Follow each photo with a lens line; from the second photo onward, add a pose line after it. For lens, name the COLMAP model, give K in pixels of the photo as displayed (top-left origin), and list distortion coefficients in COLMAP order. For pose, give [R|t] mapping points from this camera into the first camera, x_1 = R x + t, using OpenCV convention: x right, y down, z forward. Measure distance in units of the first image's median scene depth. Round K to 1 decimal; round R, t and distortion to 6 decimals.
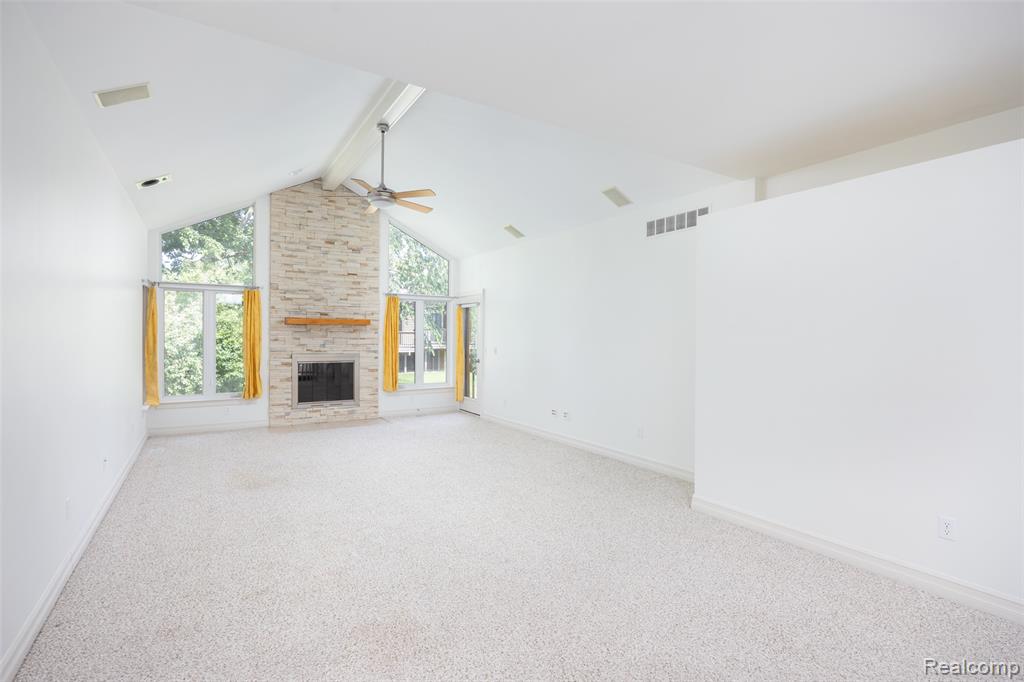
lens RADIAL K [[500.0, 0, 512.0], [0, 500.0, 339.7], [0, 0, 1]] dist [0.006235, 0.000446]
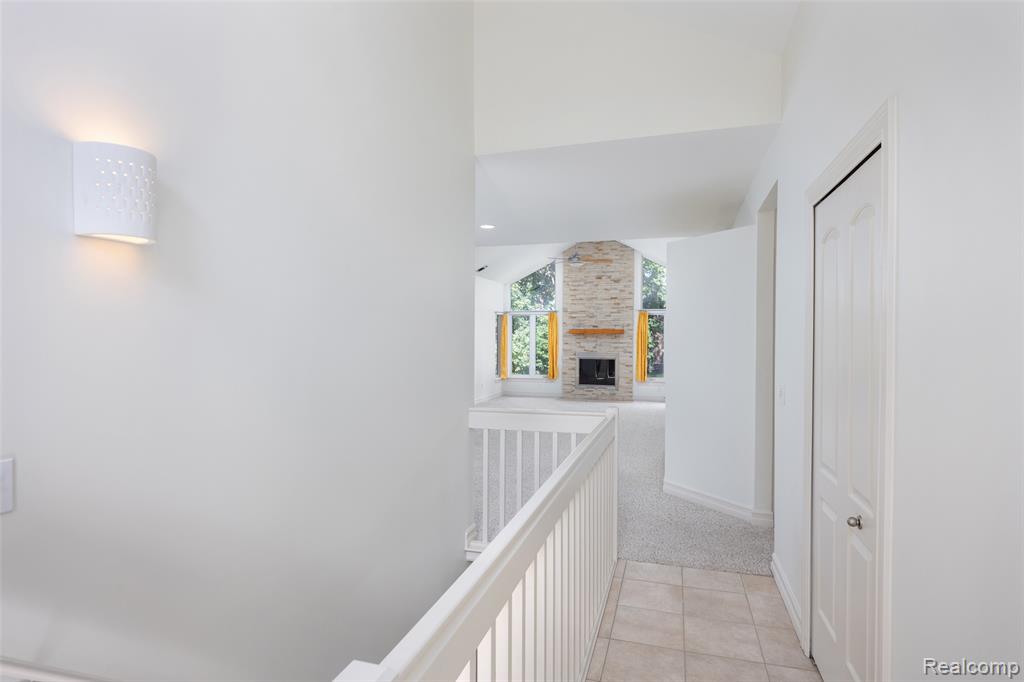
lens RADIAL K [[548.4, 0, 511.9], [0, 548.4, 338.6], [0, 0, 1]] dist [-0.007481, 0.000976]
pose [[0.666965, 0.002478, -0.745085, 0.680282], [-0.003491, 0.999994, 0.000200, -0.014176], [0.745081, 0.002468, 0.666970, -0.277820]]
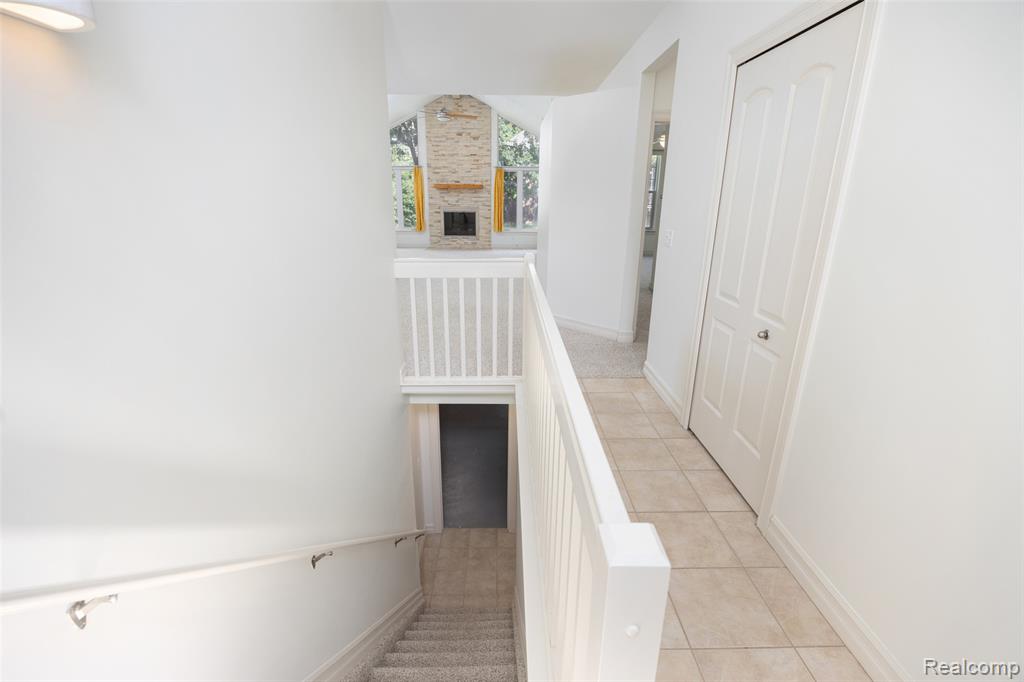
lens RADIAL K [[464.3, 0, 514.1], [0, 464.3, 341.9], [0, 0, 1]] dist [-0.018384, -0.000791]
pose [[0.861546, 0.159771, -0.481883, 0.609482], [-0.008034, 0.953360, 0.301728, -0.009799], [0.507616, -0.256081, 0.822648, -0.298727]]
